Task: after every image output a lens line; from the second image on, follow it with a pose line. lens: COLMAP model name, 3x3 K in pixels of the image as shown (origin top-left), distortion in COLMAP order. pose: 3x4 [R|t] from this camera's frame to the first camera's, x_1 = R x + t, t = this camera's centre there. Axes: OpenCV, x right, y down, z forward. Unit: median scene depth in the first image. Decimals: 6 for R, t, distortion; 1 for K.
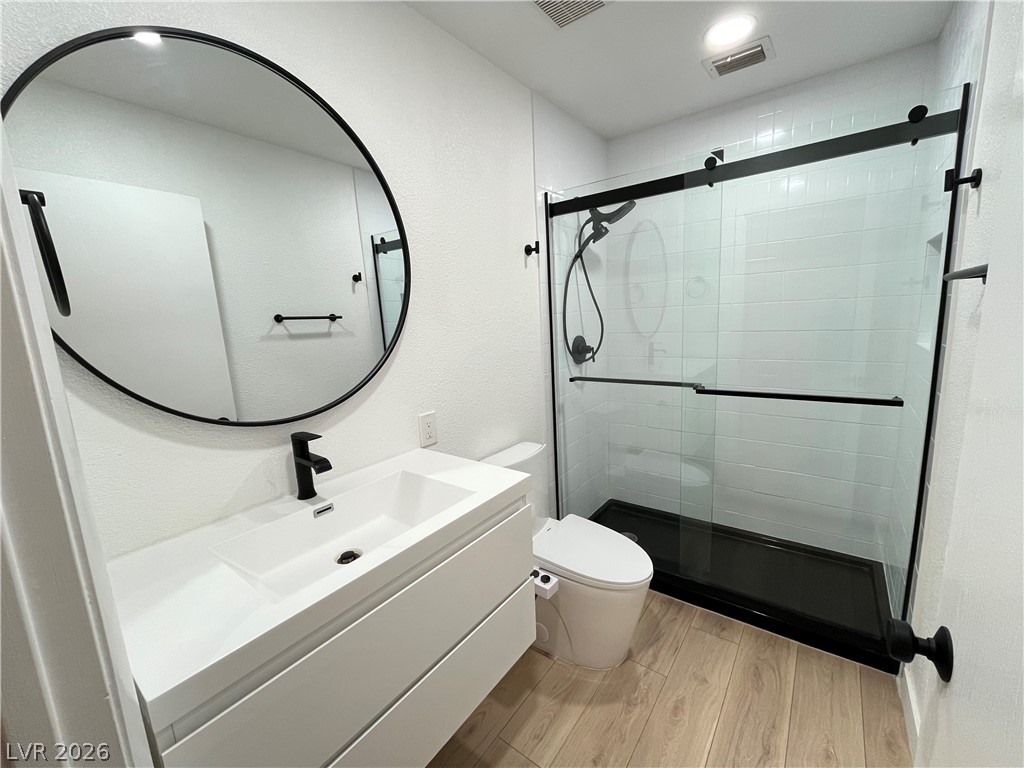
lens RADIAL K [[414.3, 0, 518.6], [0, 414.3, 384.5], [0, 0, 1]] dist [-0.003973, 0.000174]
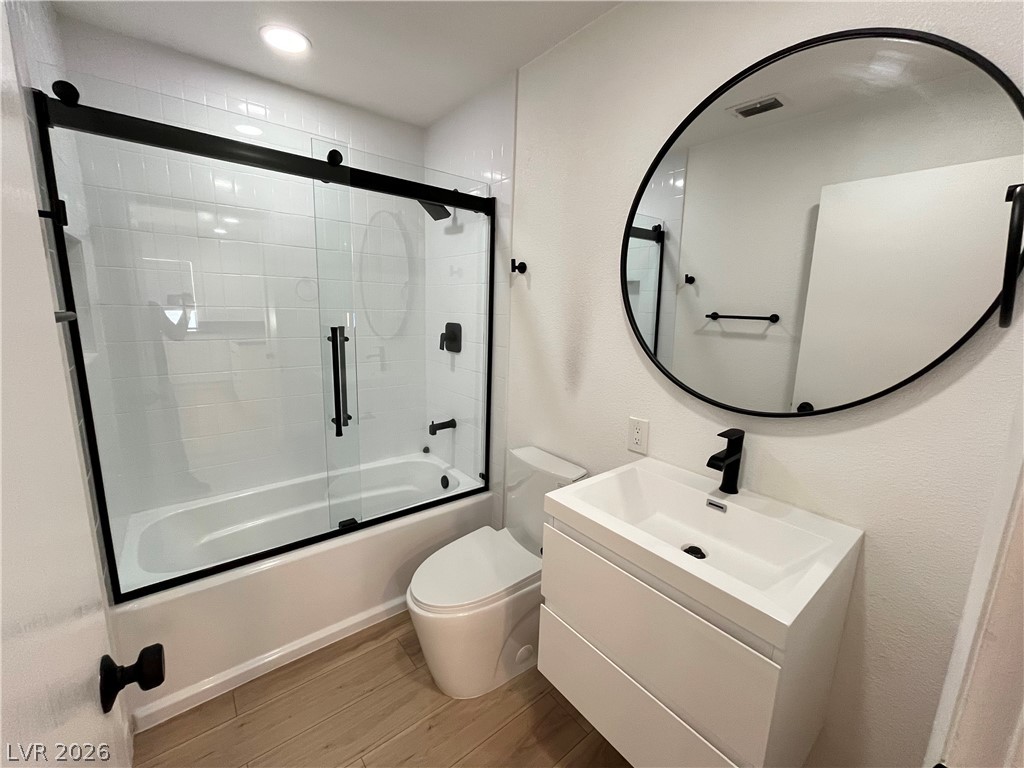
lens RADIAL K [[414.3, 0, 517.5], [0, 414.3, 384.8], [0, 0, 1]] dist [-0.003973, 0.000174]
pose [[-0.256154, 0.205285, -0.944586, 0.582499], [-0.181368, 0.949628, 0.255564, -0.157075], [0.949469, 0.236782, -0.206019, 0.700818]]
